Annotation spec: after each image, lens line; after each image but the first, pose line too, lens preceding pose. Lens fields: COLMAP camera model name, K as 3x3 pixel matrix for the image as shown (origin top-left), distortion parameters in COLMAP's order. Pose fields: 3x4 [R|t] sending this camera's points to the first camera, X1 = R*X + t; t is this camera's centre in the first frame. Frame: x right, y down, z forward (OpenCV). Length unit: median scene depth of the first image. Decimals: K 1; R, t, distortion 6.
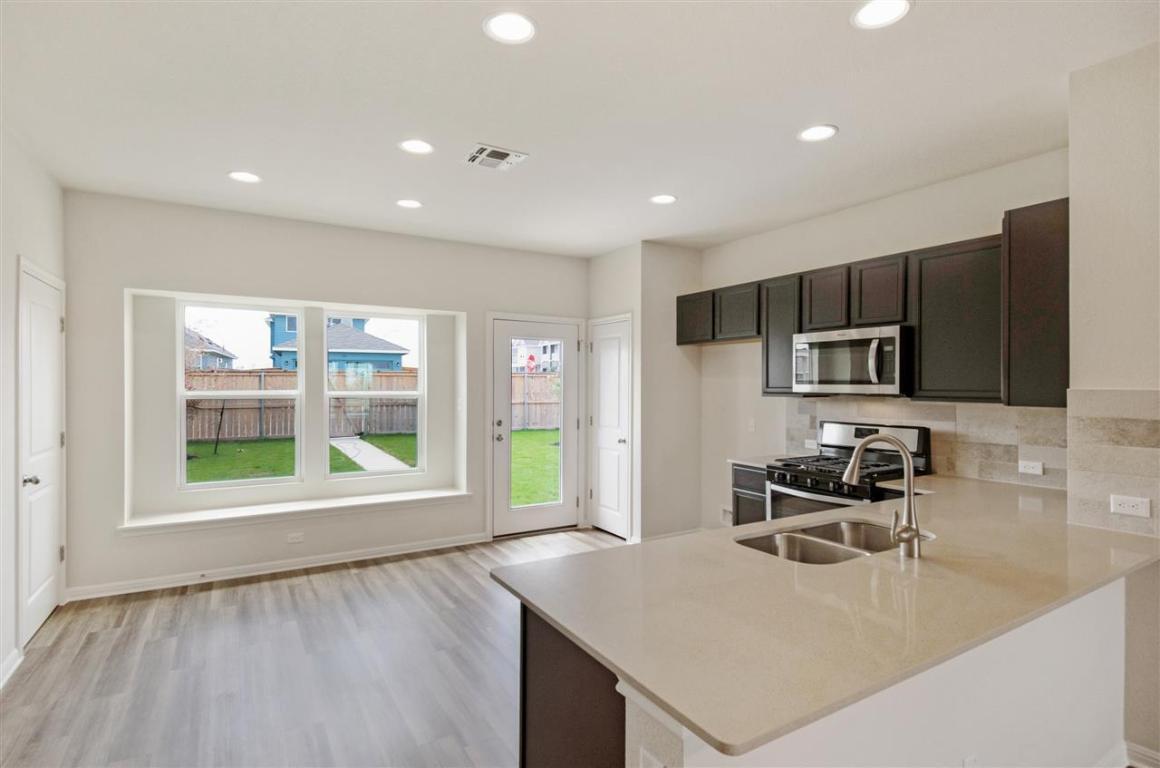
lens RADIAL K [[574.2, 0, 621.0], [0, 574.2, 375.5], [0, 0, 1]] dist [-0.011324, -0.004823]
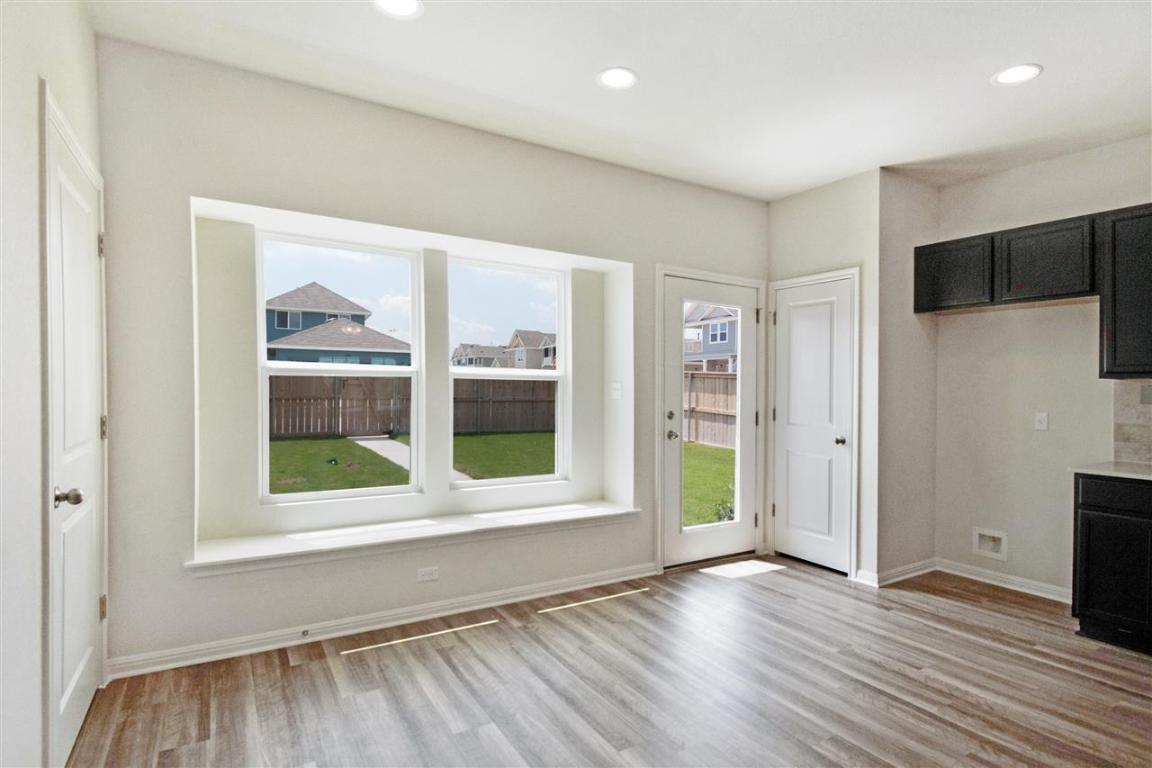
lens RADIAL K [[551.6, 0, 573.5], [0, 551.6, 395.0], [0, 0, 1]] dist [-0.020267, 0.000675]
pose [[0.999924, 0.011708, 0.003851, -0.353889], [-0.011793, 0.999673, 0.022684, 0.043933], [-0.003584, -0.022727, 0.999735, 0.300053]]
